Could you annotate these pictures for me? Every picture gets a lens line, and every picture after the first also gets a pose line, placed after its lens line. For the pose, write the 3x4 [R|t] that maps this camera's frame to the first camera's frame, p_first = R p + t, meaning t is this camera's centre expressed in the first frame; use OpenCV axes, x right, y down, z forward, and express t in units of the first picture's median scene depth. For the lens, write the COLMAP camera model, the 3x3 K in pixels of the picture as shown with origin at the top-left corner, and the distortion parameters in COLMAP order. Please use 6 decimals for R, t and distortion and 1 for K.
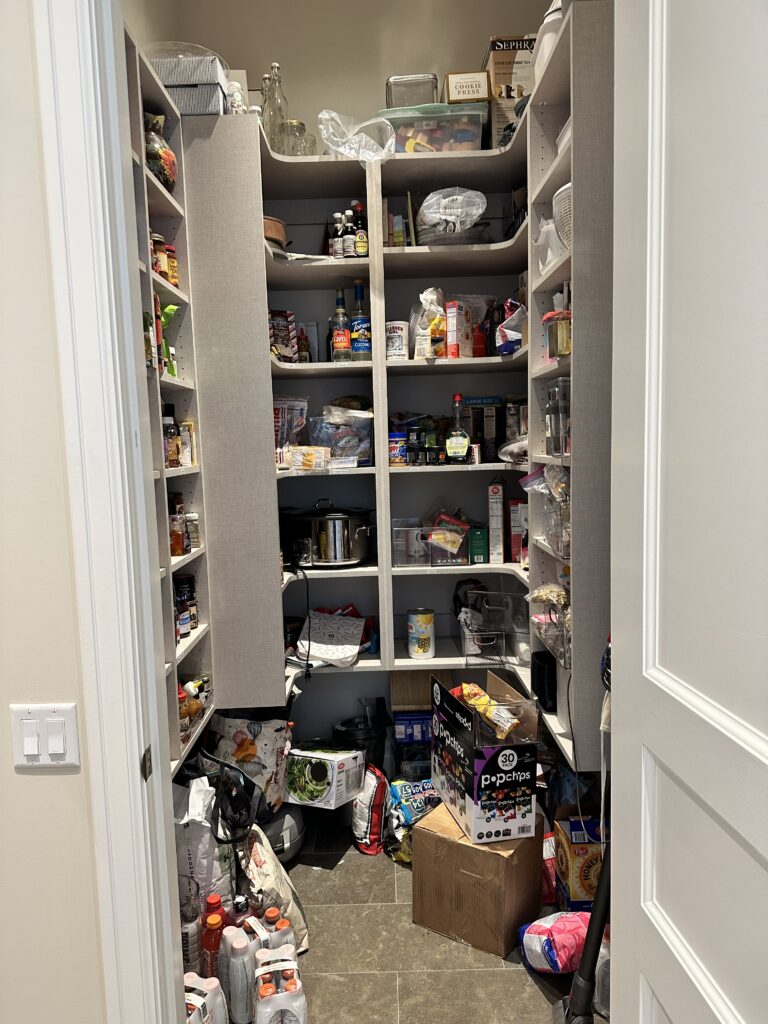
lens RADIAL K [[712.8, 0, 384.0], [0, 712.8, 512.0], [0, 0, 1]] dist [-0.000676, -0.000262]
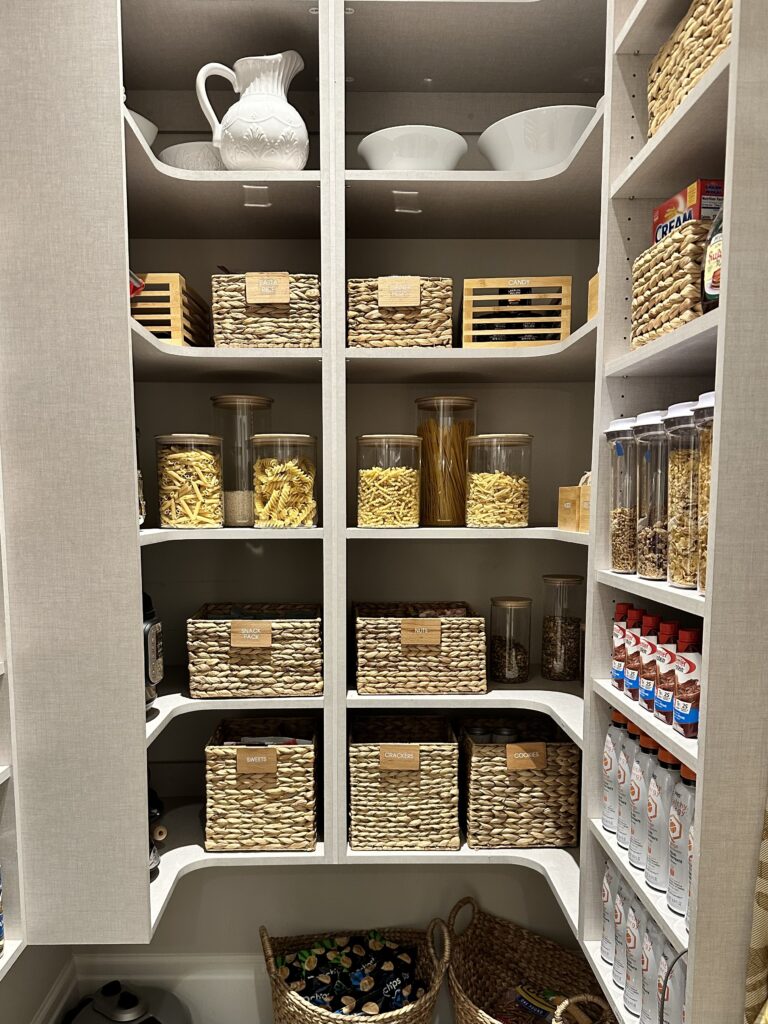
lens RADIAL K [[712.8, 0, 384.0], [0, 712.8, 512.0], [0, 0, 1]] dist [-0.000676, -0.000262]
pose [[0.999282, 0.029056, 0.024302, 0.025590], [-0.026984, 0.996297, -0.081639, -0.031741], [-0.026584, 0.080924, 0.996366, 0.439262]]
